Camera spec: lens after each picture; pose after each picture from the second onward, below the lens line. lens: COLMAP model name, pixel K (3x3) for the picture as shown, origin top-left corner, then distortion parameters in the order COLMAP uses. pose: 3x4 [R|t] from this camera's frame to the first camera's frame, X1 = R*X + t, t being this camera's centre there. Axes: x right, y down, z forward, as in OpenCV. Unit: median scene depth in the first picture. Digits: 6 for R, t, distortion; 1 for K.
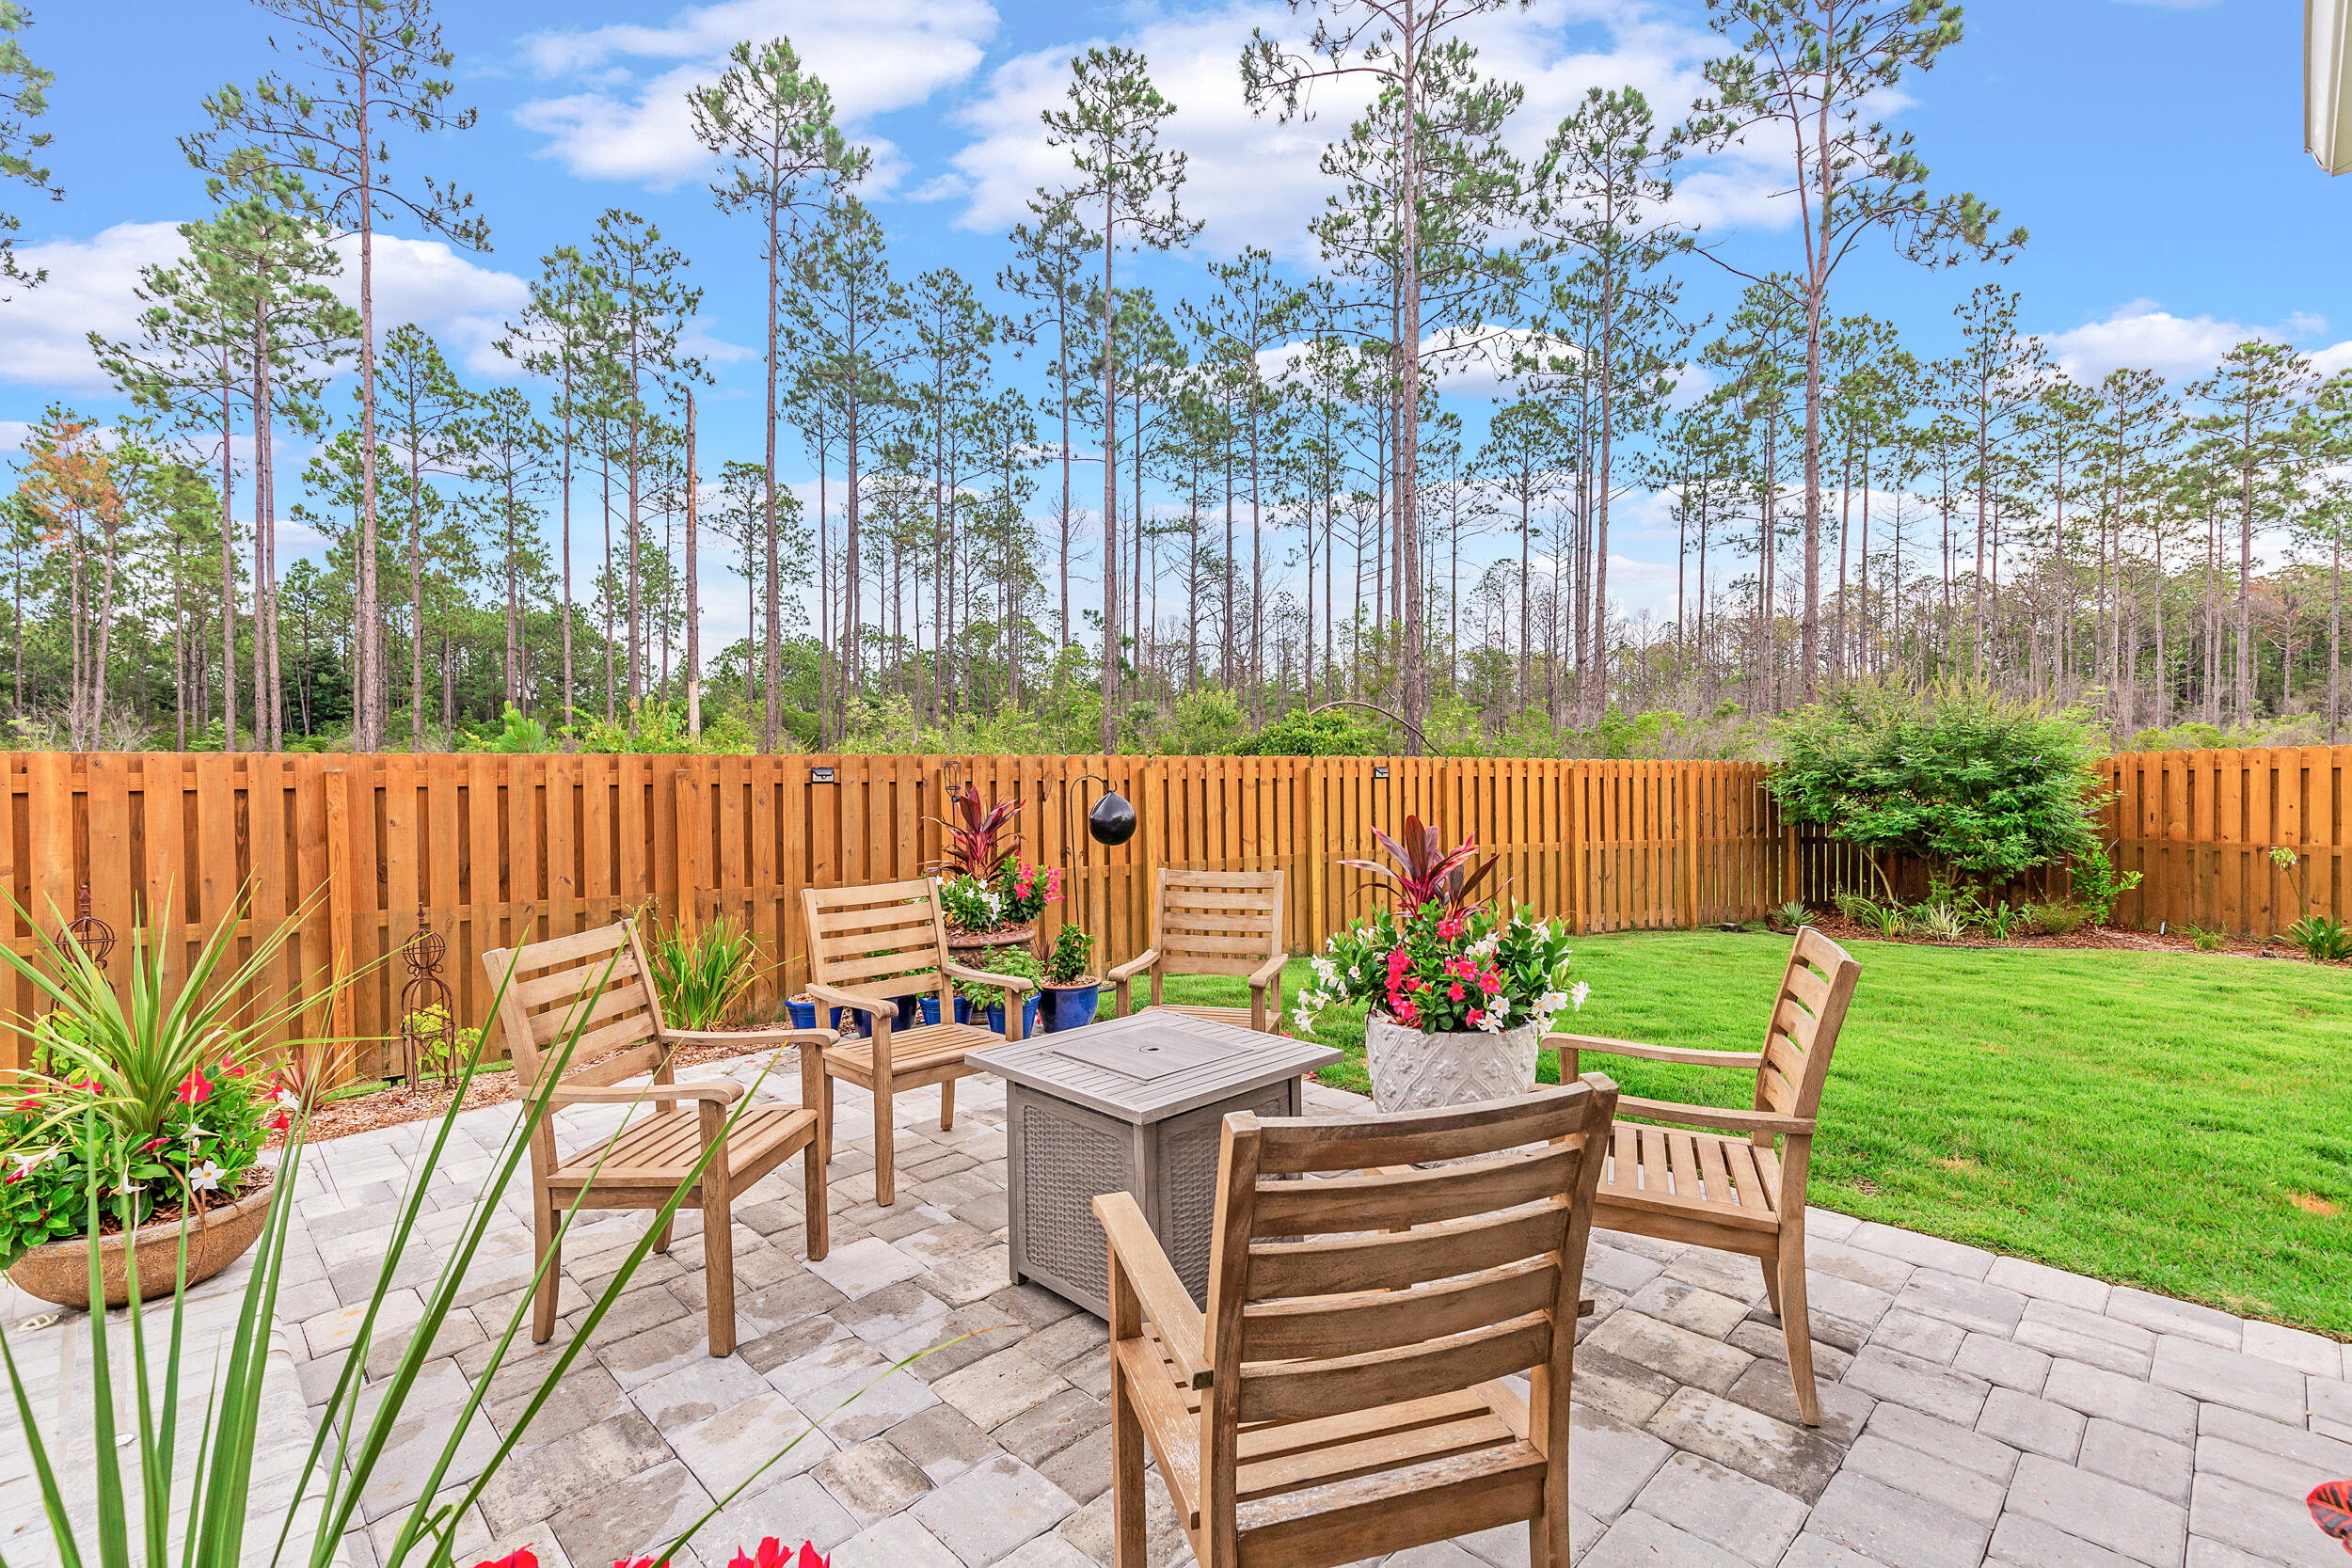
lens RADIAL K [[1069.6, 0, 1186.4], [0, 1069.6, 791.8], [0, 0, 1]] dist [0.002920, -0.000088]
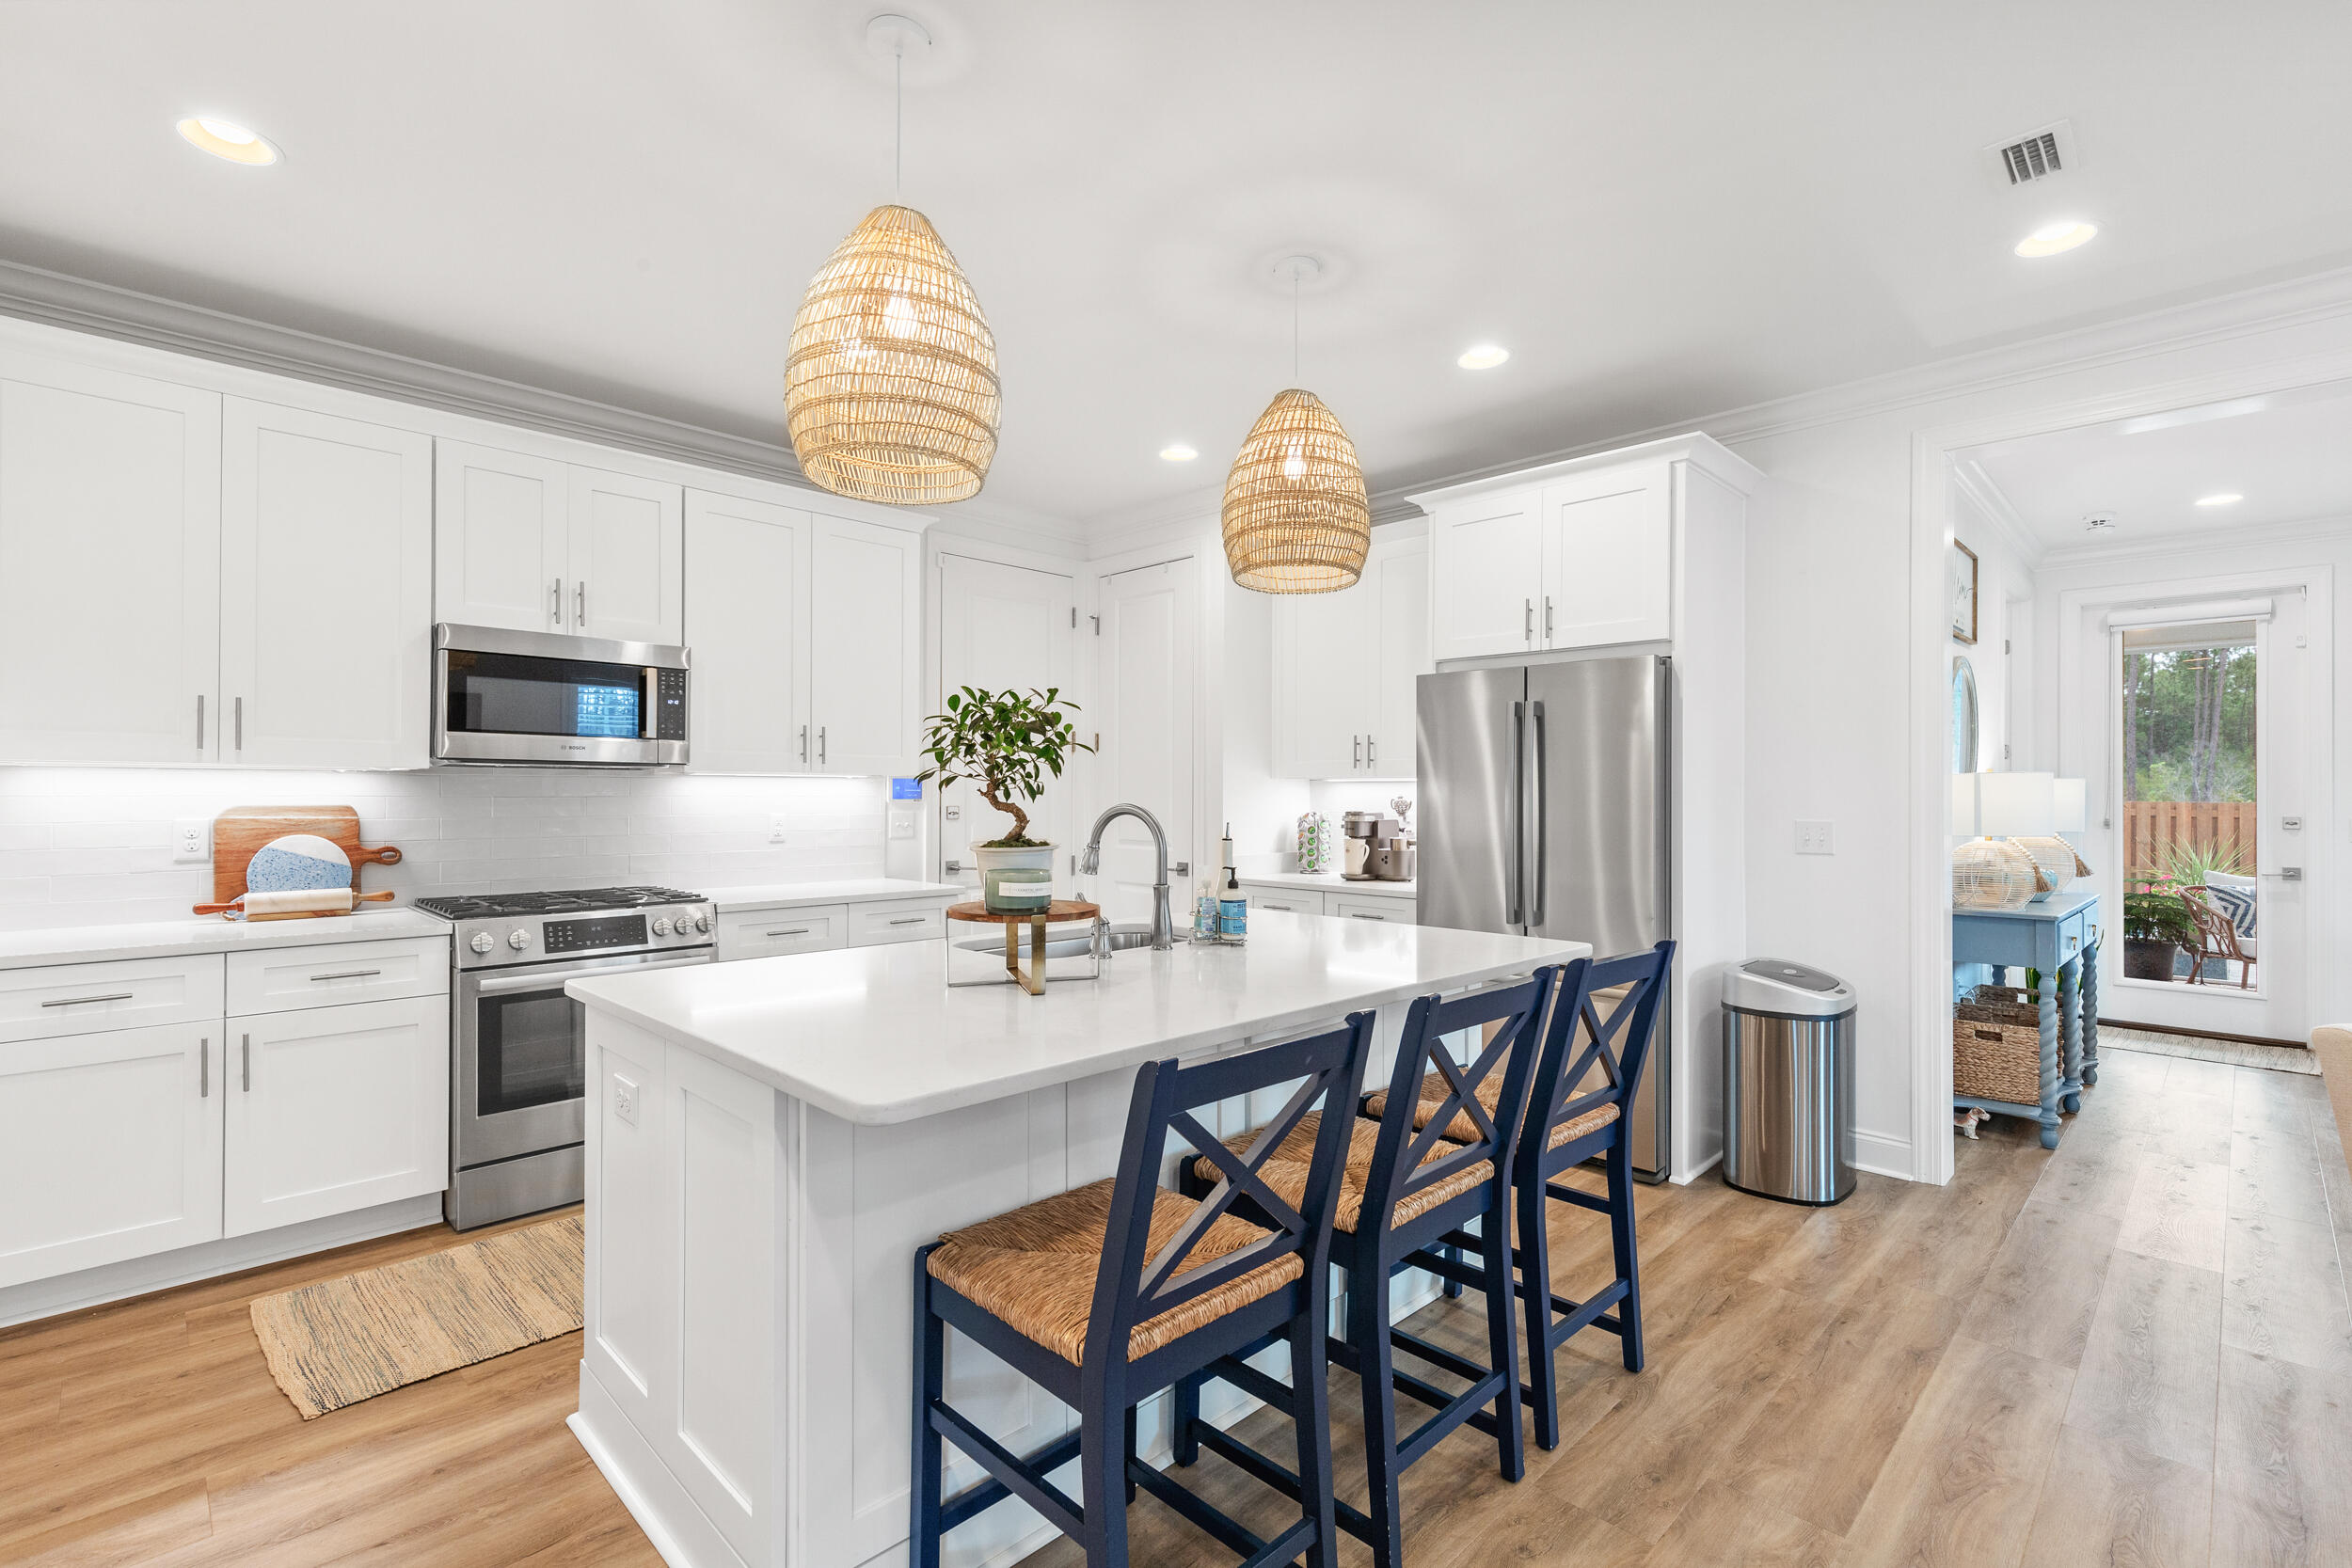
lens RADIAL K [[1069.6, 0, 1186.4], [0, 1069.6, 791.8], [0, 0, 1]] dist [0.002920, -0.000088]
pose [[0.013816, 0.003574, -0.999898, 0.103166], [-0.026429, 0.999646, 0.003208, 0.000767], [0.999555, 0.026382, 0.013905, -0.099794]]
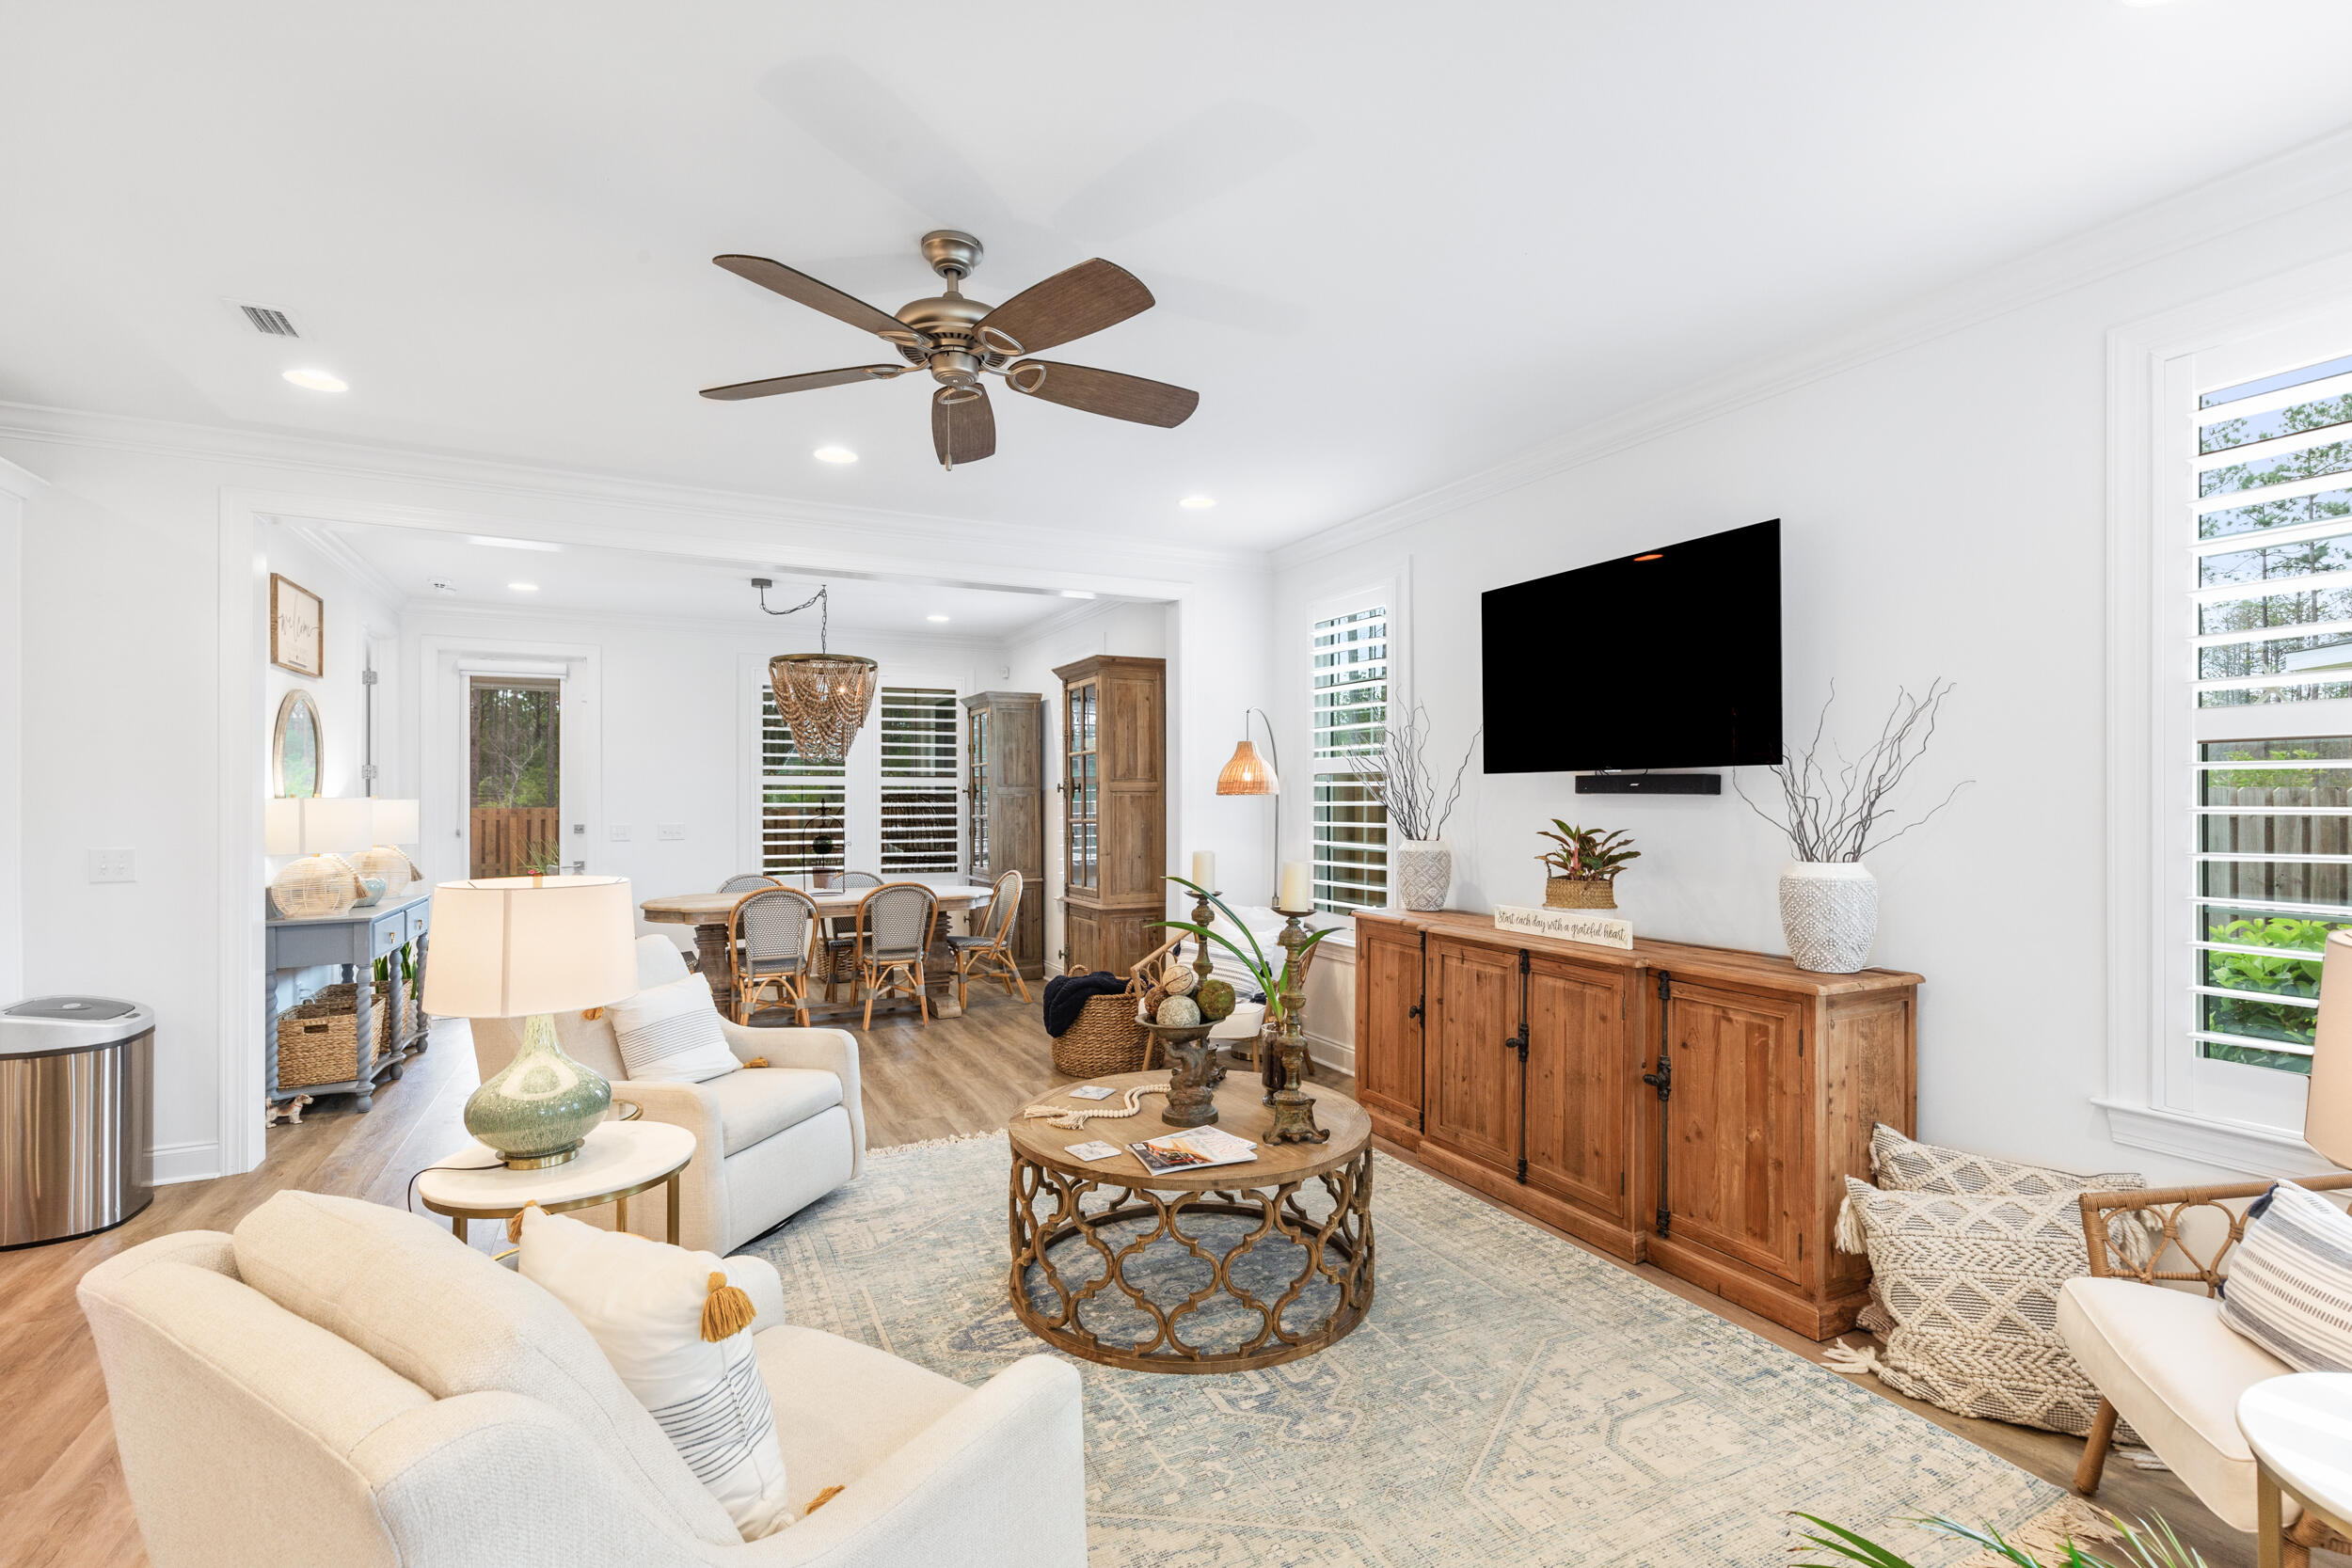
lens RADIAL K [[1069.6, 0, 1186.4], [0, 1069.6, 791.8], [0, 0, 1]] dist [0.002920, -0.000088]
pose [[0.951841, 0.002266, -0.306583, 0.125977], [-0.010667, 0.999612, -0.025728, -0.001223], [0.306406, 0.027759, 0.951496, -0.103307]]
